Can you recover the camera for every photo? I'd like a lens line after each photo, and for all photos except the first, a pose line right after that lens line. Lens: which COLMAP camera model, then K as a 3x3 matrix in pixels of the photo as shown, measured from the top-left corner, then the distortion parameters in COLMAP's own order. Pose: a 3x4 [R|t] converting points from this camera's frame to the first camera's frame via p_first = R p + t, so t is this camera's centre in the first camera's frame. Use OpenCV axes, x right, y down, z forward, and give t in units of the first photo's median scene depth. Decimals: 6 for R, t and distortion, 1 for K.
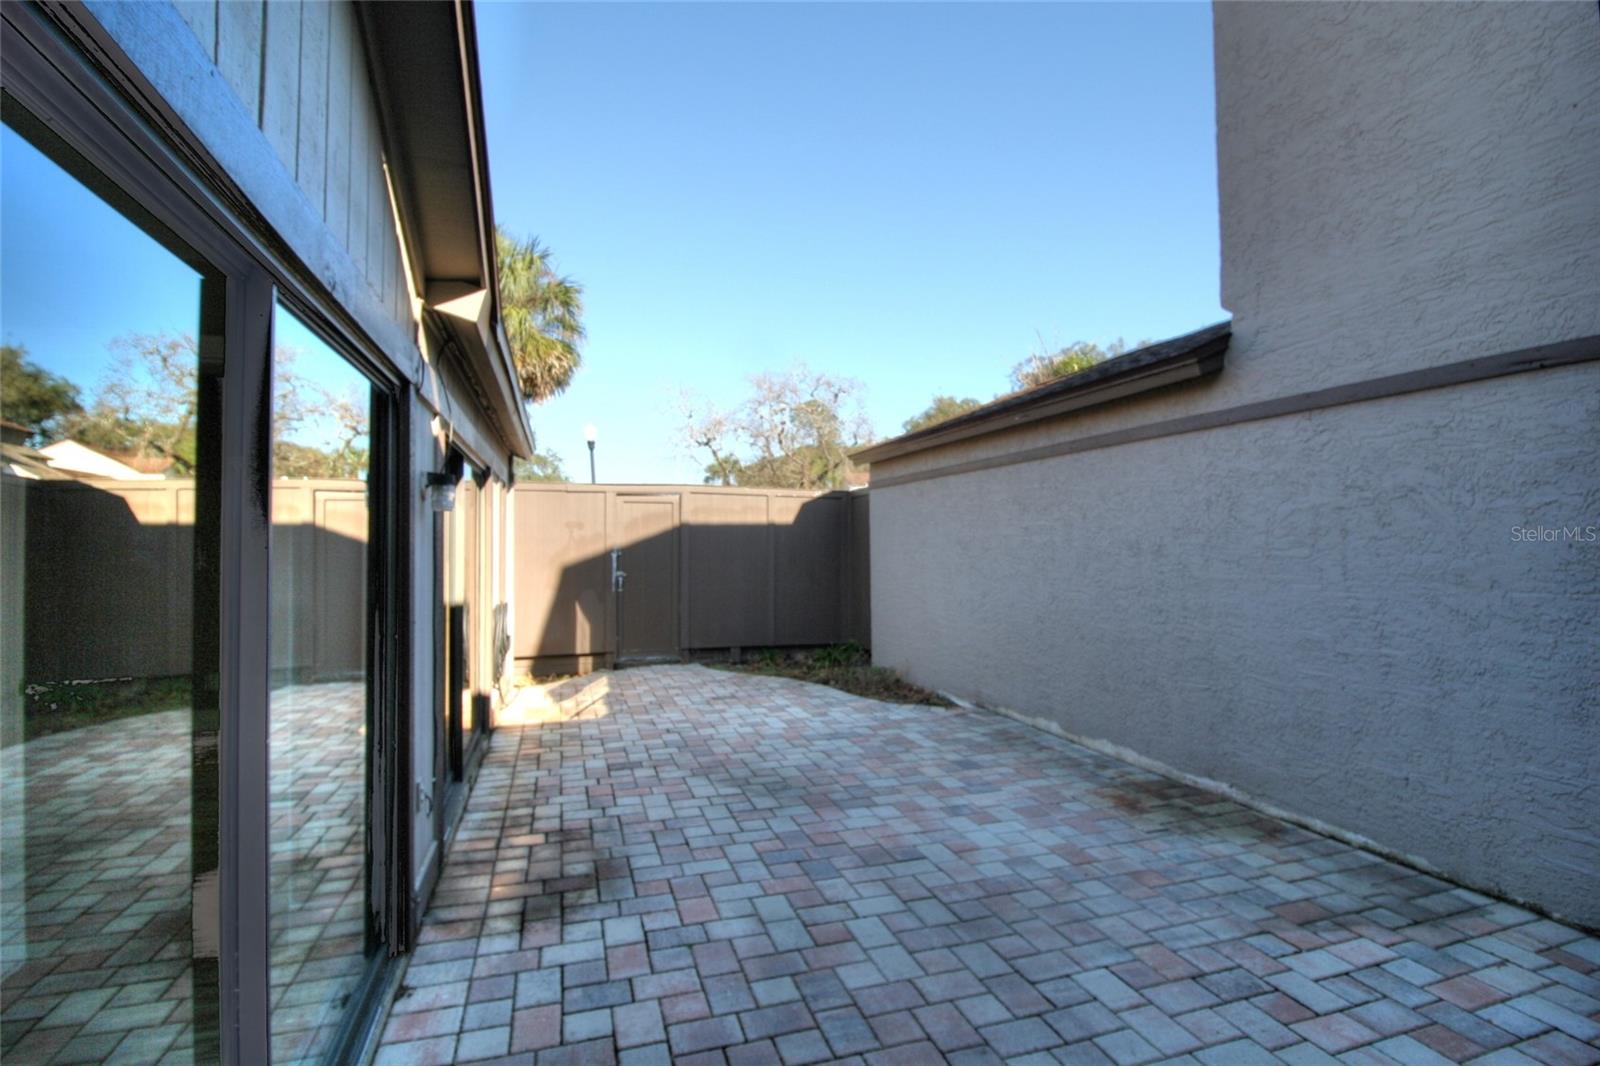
lens RADIAL K [[754.7, 0, 801.4], [0, 754.7, 533.9], [0, 0, 1]] dist [-0.000096, -0.000100]
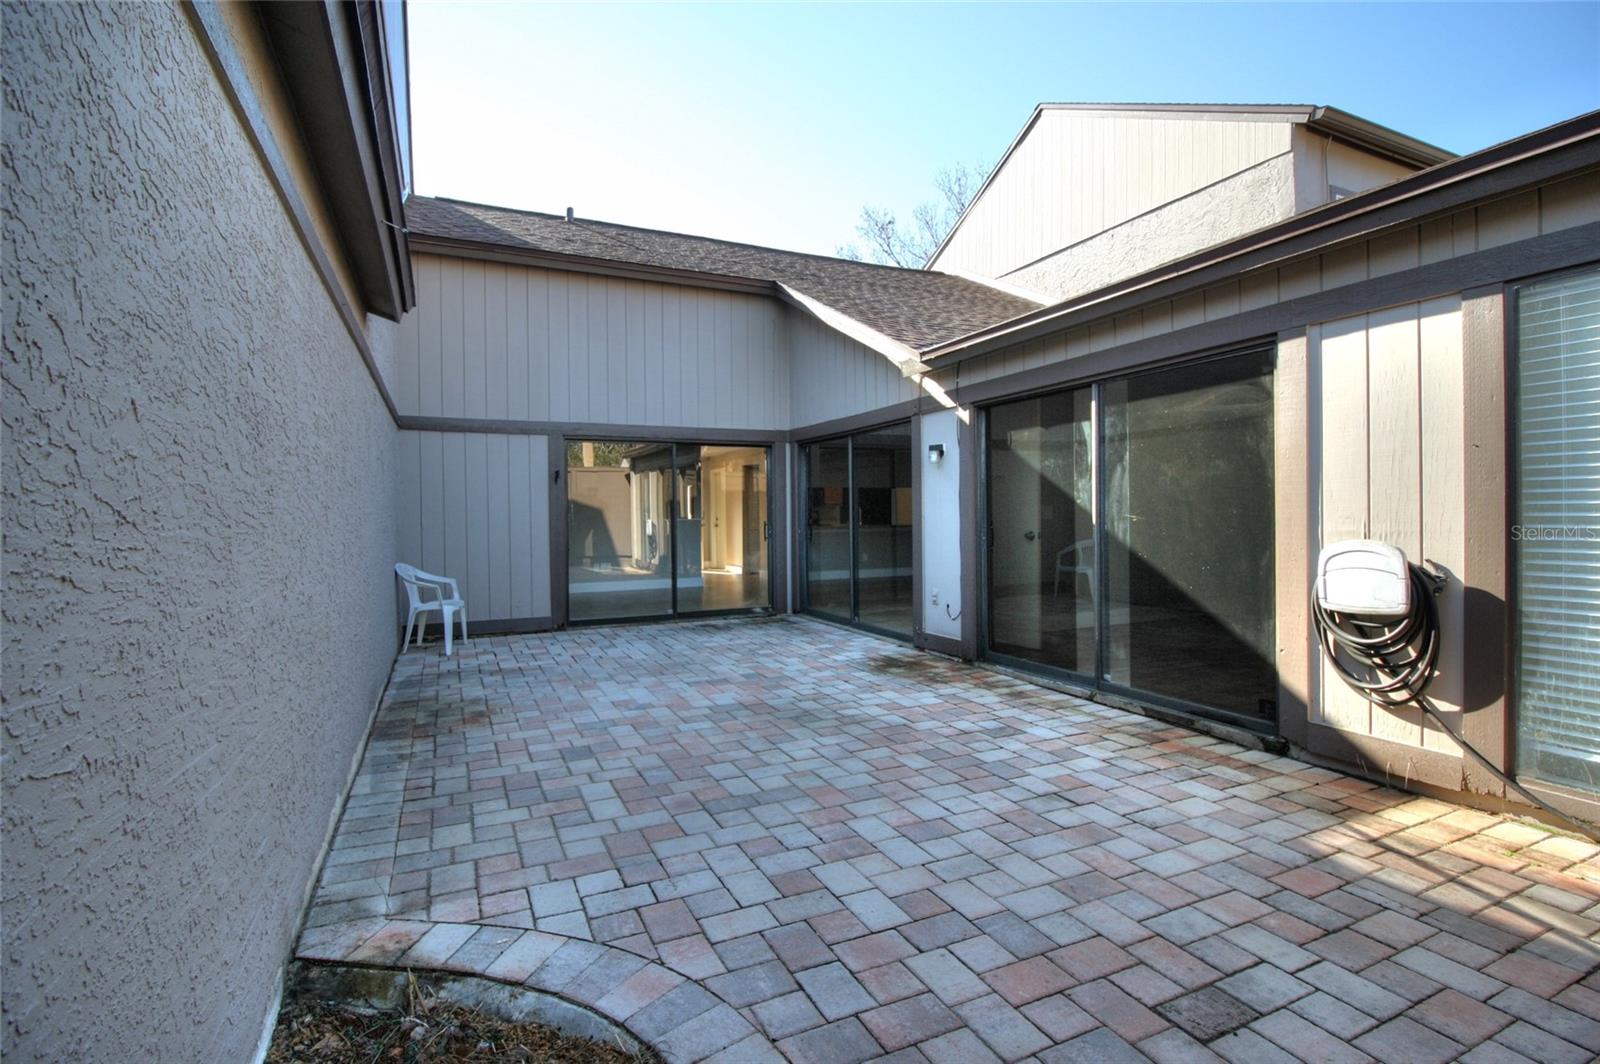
lens RADIAL K [[754.7, 0, 802.4], [0, 754.7, 525.5], [0, 0, 1]] dist [-0.000096, -0.000100]
pose [[-0.991276, 0.022490, -0.129867, 0.084589], [0.023732, 0.999686, -0.008024, 0.082114], [0.129646, -0.011036, -0.991499, 1.775531]]
